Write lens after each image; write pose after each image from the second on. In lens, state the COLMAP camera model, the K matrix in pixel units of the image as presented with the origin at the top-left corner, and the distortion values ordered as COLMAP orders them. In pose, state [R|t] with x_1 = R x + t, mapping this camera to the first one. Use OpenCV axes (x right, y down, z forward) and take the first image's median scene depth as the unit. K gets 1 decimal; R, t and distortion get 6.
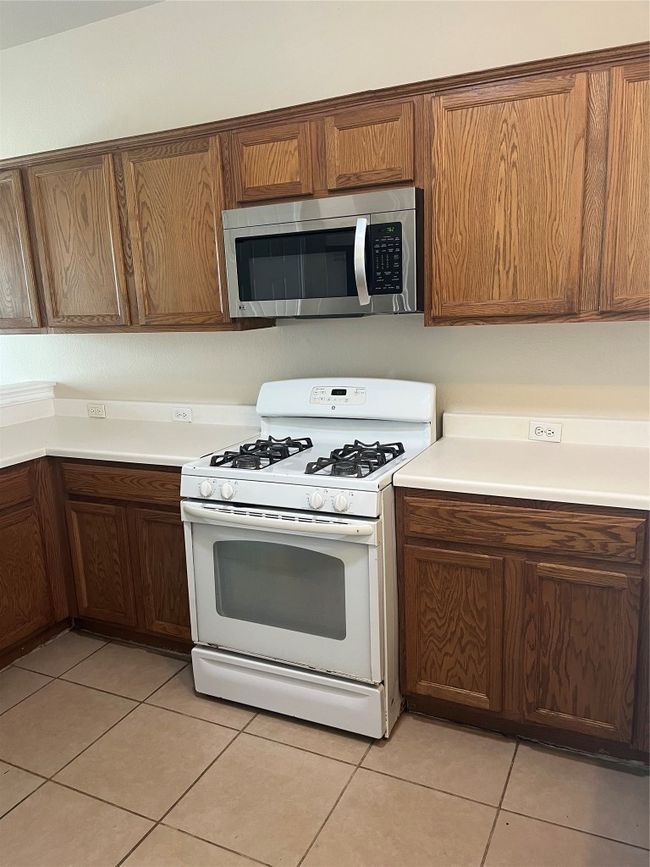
lens RADIAL K [[655.3, 0, 325.1], [0, 655.3, 438.4], [0, 0, 1]] dist [0.055251, -0.082610]
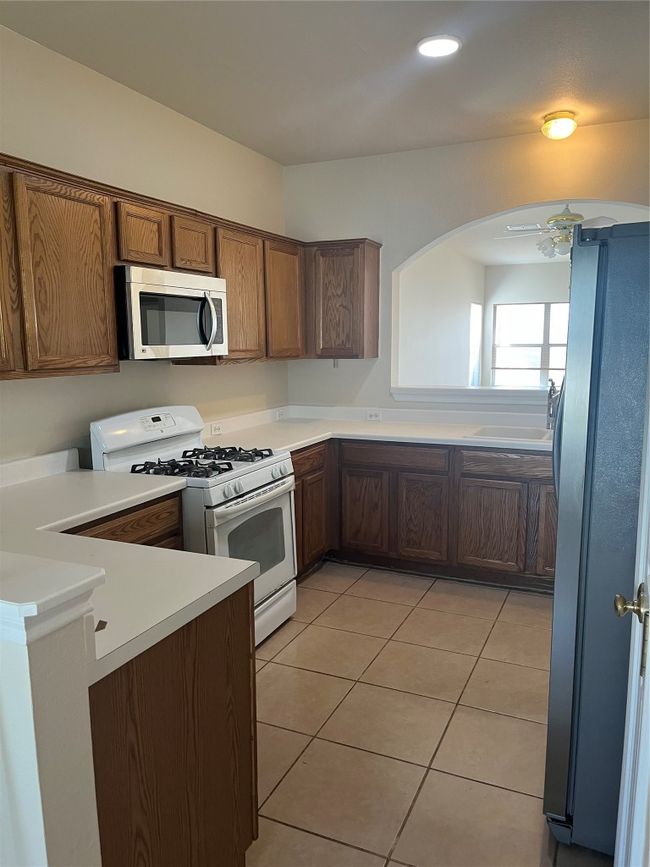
lens RADIAL K [[655.3, 0, 324.9], [0, 655.3, 434.4], [0, 0, 1]] dist [0.055251, -0.082610]
pose [[-0.035714, -0.101396, 0.994205, -1.367507], [0.217505, 0.970203, 0.106761, -0.117401], [-0.975406, 0.220058, -0.012596, 0.778727]]
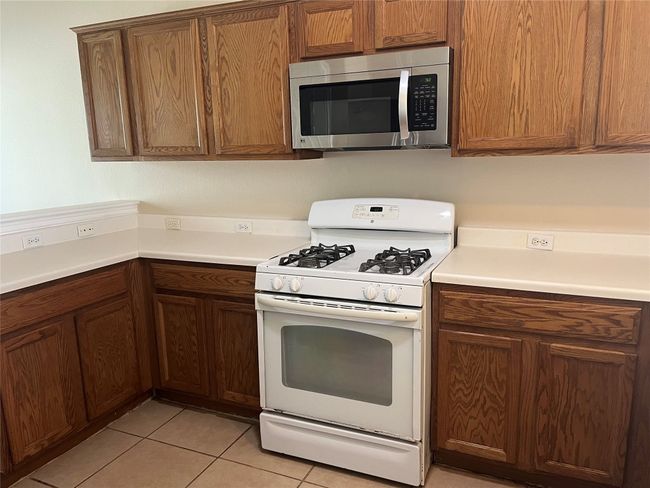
lens RADIAL K [[491.3, 0, 338.8], [0, 491.3, 242.7], [0, 0, 1]] dist [0.055251, -0.082610]
pose [[0.998969, 0.012162, 0.043745, -0.101955], [-0.011081, 0.999629, -0.024871, 0.020557], [-0.044031, 0.024360, 0.998733, 0.060220]]
